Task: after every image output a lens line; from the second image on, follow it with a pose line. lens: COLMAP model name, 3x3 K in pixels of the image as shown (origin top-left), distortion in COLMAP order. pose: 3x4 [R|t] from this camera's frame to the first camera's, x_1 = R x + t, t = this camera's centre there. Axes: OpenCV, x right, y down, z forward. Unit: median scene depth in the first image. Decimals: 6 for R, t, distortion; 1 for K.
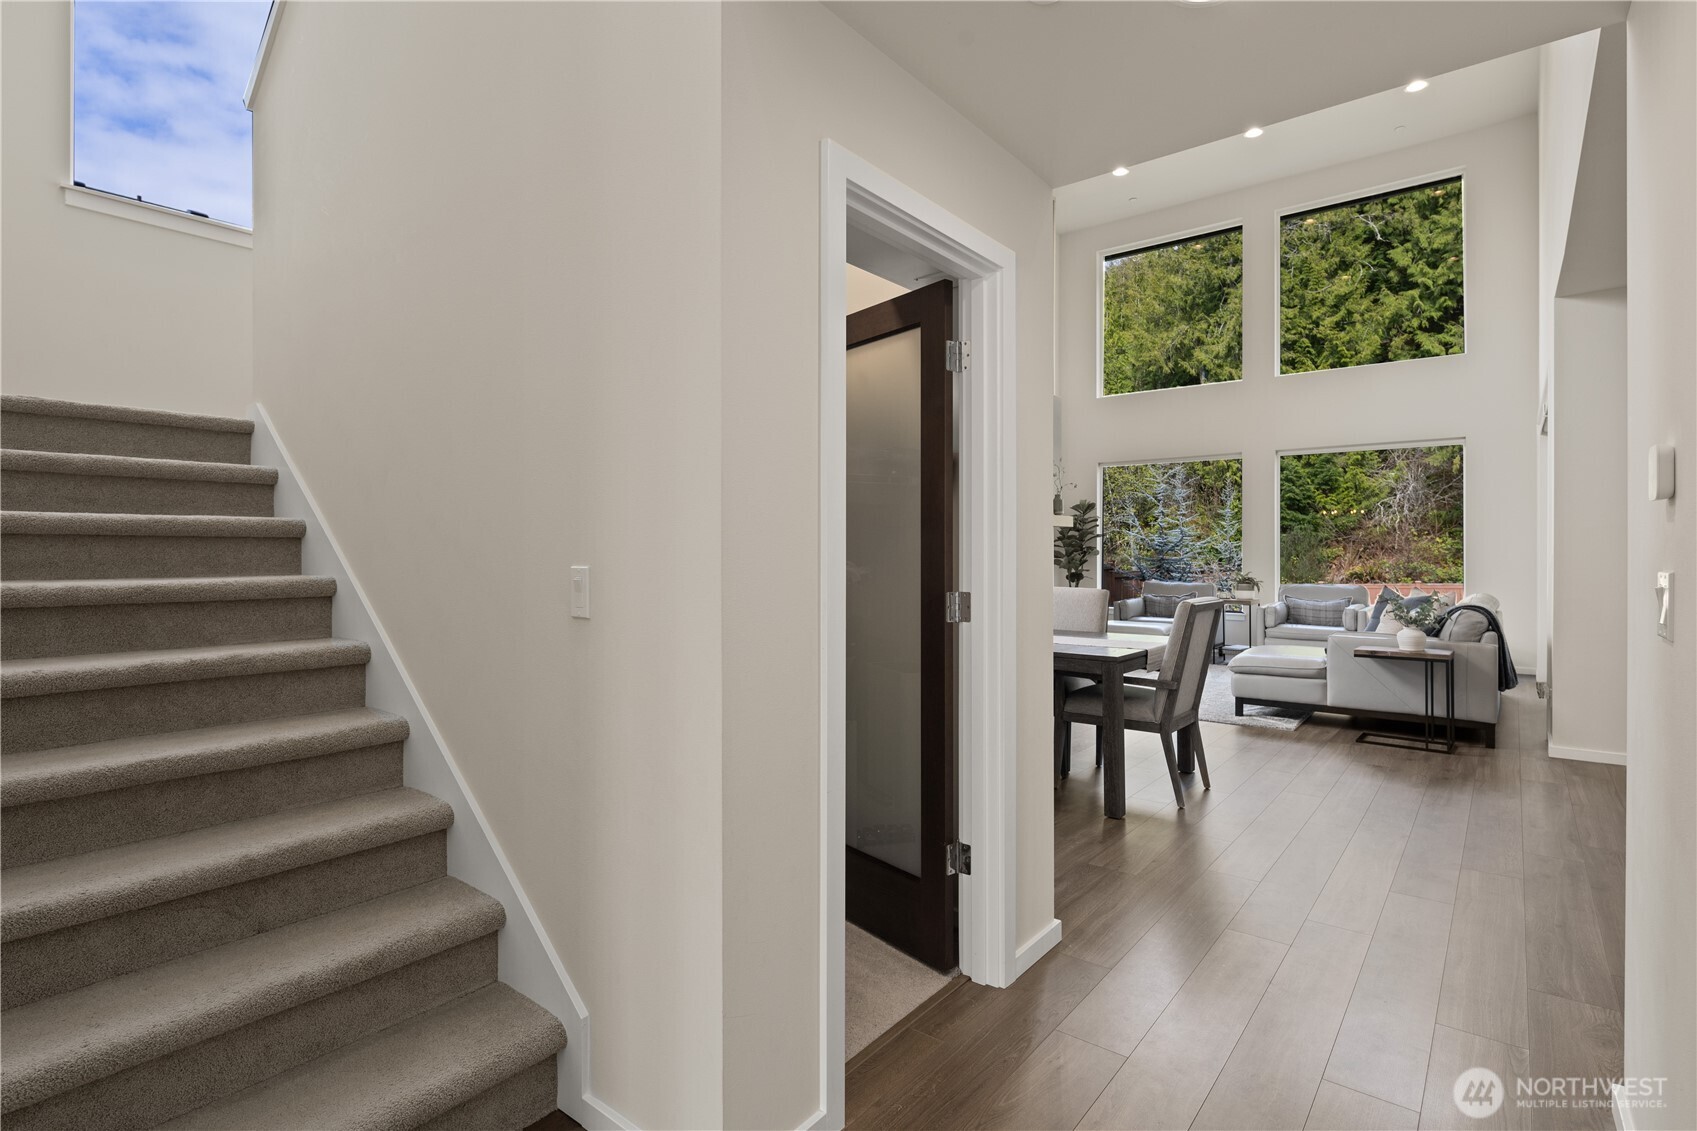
lens RADIAL K [[824.2, 0, 847.5], [0, 824.2, 544.3], [0, 0, 1]] dist [-0.000494, -0.000991]
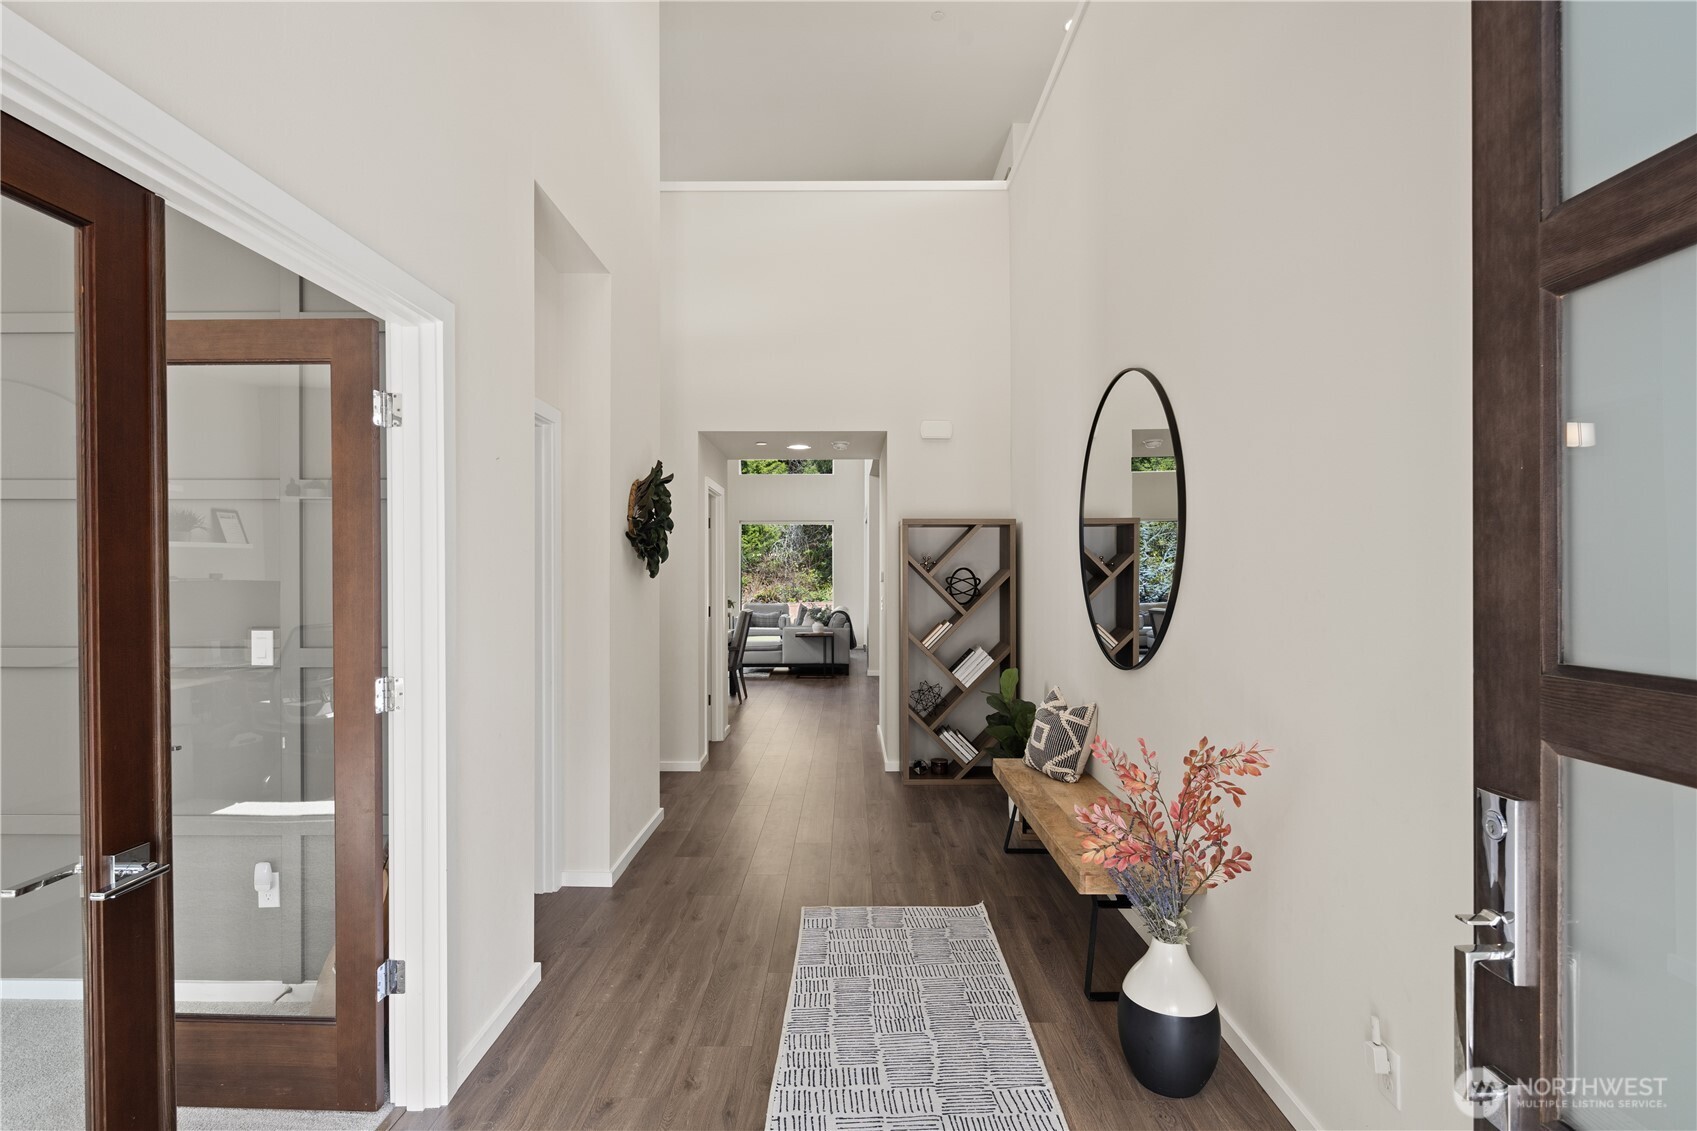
lens RADIAL K [[824.2, 0, 847.5], [0, 824.2, 544.3], [0, 0, 1]] dist [-0.000494, -0.000991]
pose [[0.780139, 0.020064, 0.625285, -0.571343], [-0.000500, 0.999505, -0.031448, -0.031350], [-0.625607, 0.024221, 0.779763, -0.689071]]
